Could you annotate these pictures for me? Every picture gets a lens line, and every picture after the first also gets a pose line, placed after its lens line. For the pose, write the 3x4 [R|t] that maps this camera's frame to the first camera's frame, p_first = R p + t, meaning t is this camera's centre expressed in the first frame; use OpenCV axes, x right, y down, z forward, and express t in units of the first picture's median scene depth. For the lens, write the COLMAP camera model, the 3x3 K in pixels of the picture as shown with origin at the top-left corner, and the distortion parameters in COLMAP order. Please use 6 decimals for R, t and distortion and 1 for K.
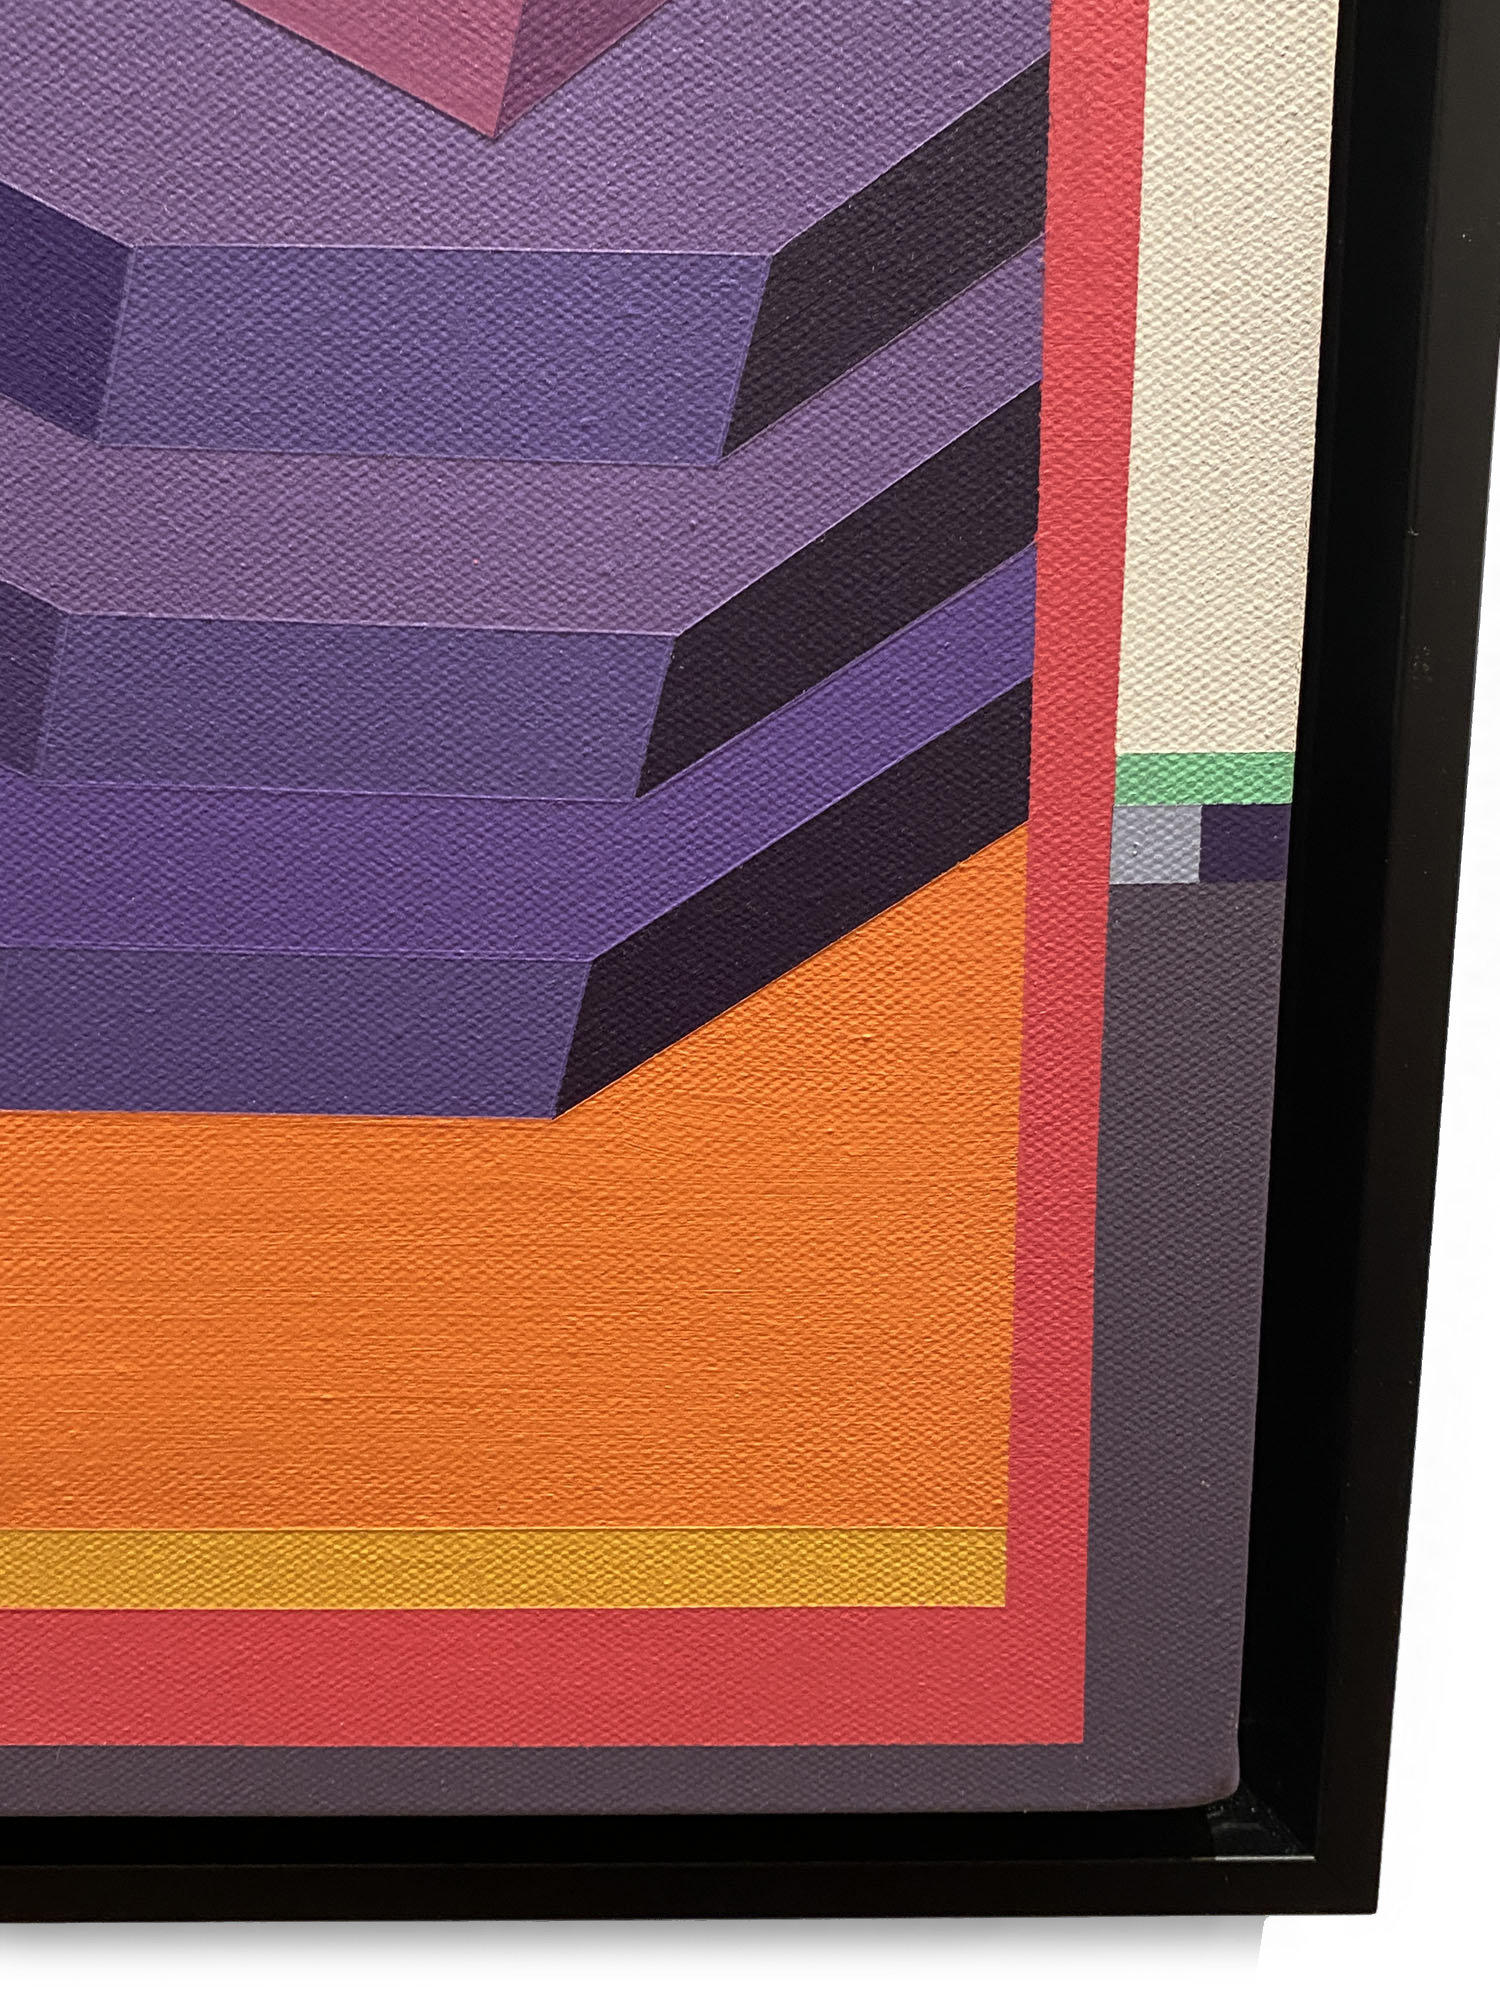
lens RADIAL K [[2049.5, 0, 770.3], [0, 2049.5, 829.5], [0, 0, 1]] dist [0.001212, 0.000000]
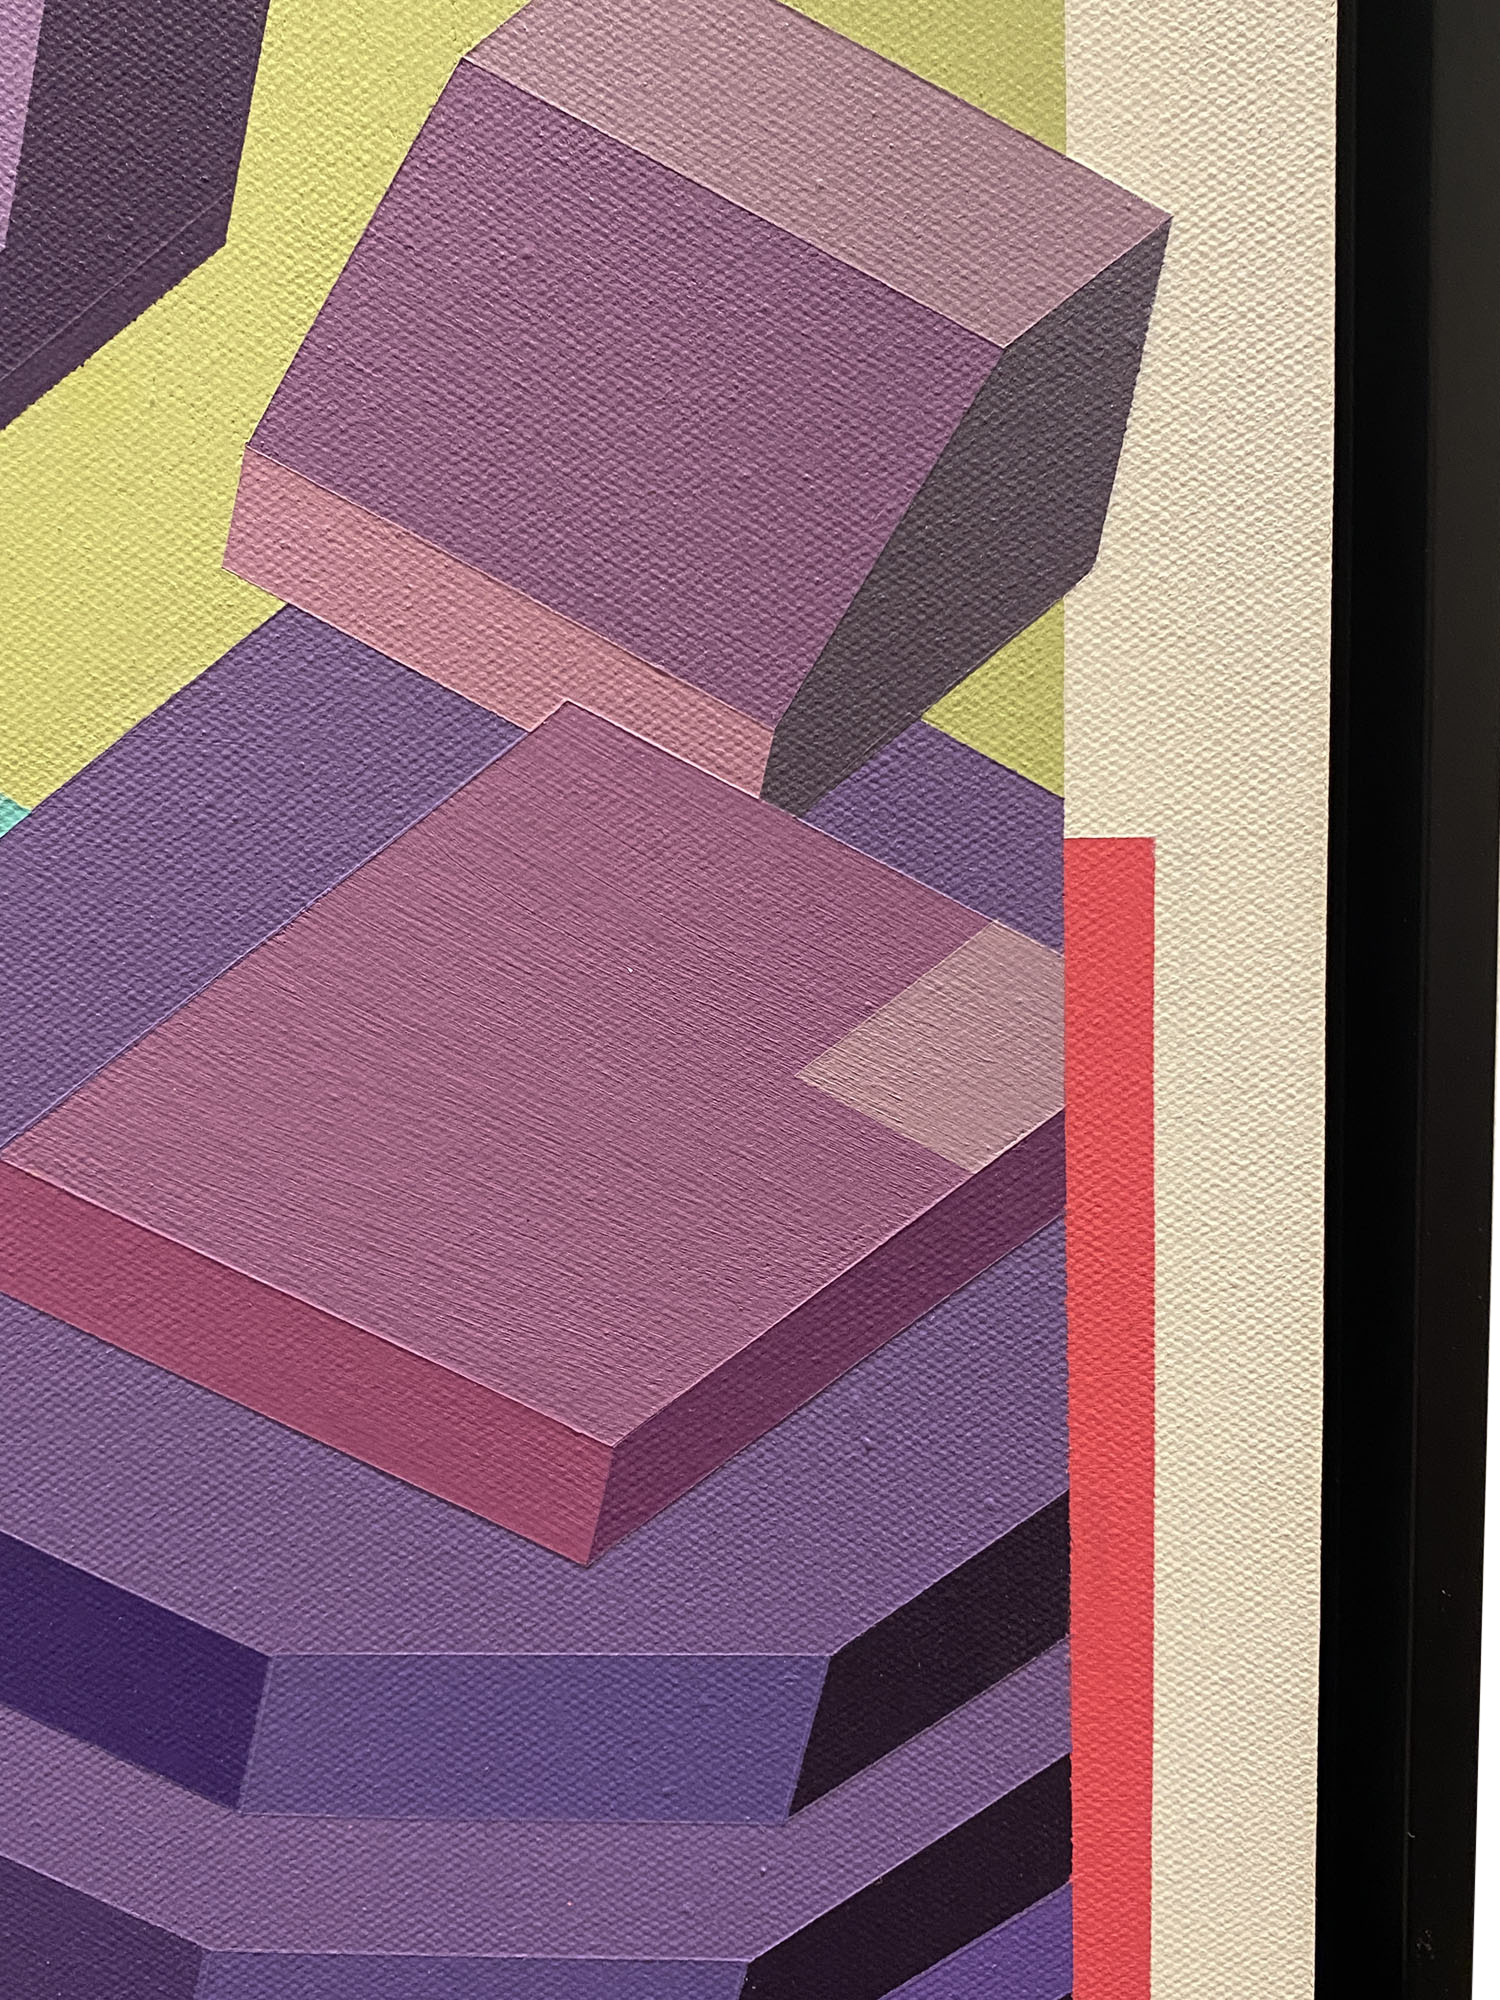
lens RADIAL K [[2049.5, 0, 744.6], [0, 2049.5, 1002.9], [0, 0, 1]] dist [0.001212, 0.000000]
pose [[0.999474, -0.019497, -0.025899, -0.009370], [0.017041, 0.995622, -0.091900, -0.503679], [0.027577, 0.091410, 0.995431, -0.156982]]
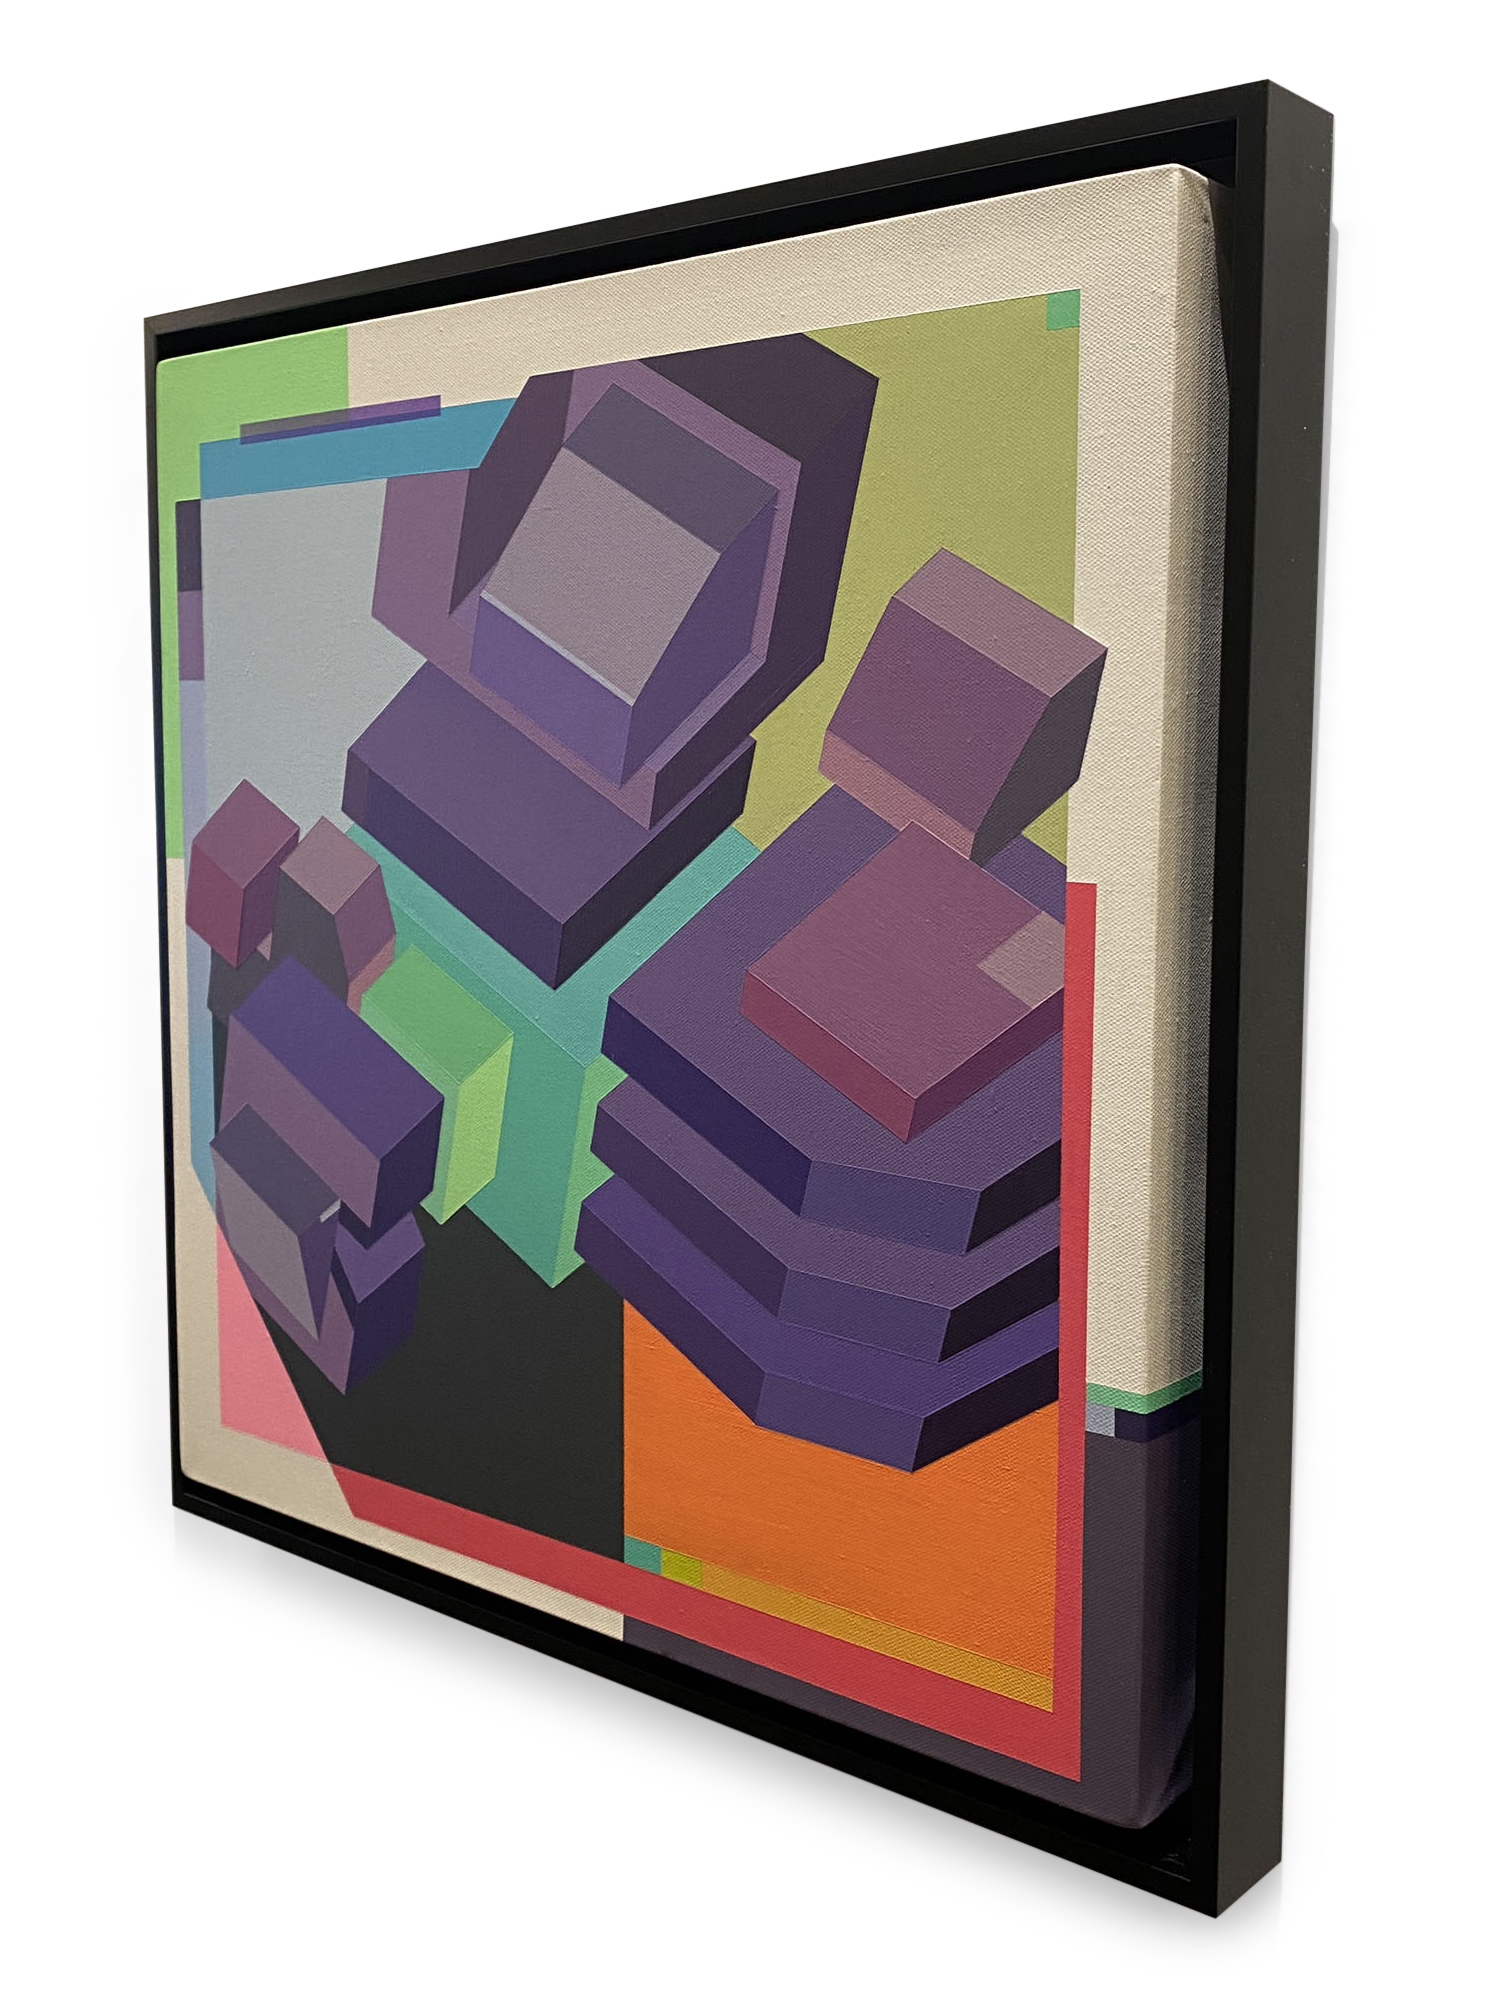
lens RADIAL K [[2049.5, 0, 756.8], [0, 2049.5, 1007.6], [0, 0, 1]] dist [0.001212, 0.000000]
pose [[0.755620, 0.079056, -0.650222, 1.553322], [-0.148225, 0.987576, -0.052179, -0.318274], [0.638018, 0.135807, 0.757951, -1.384963]]
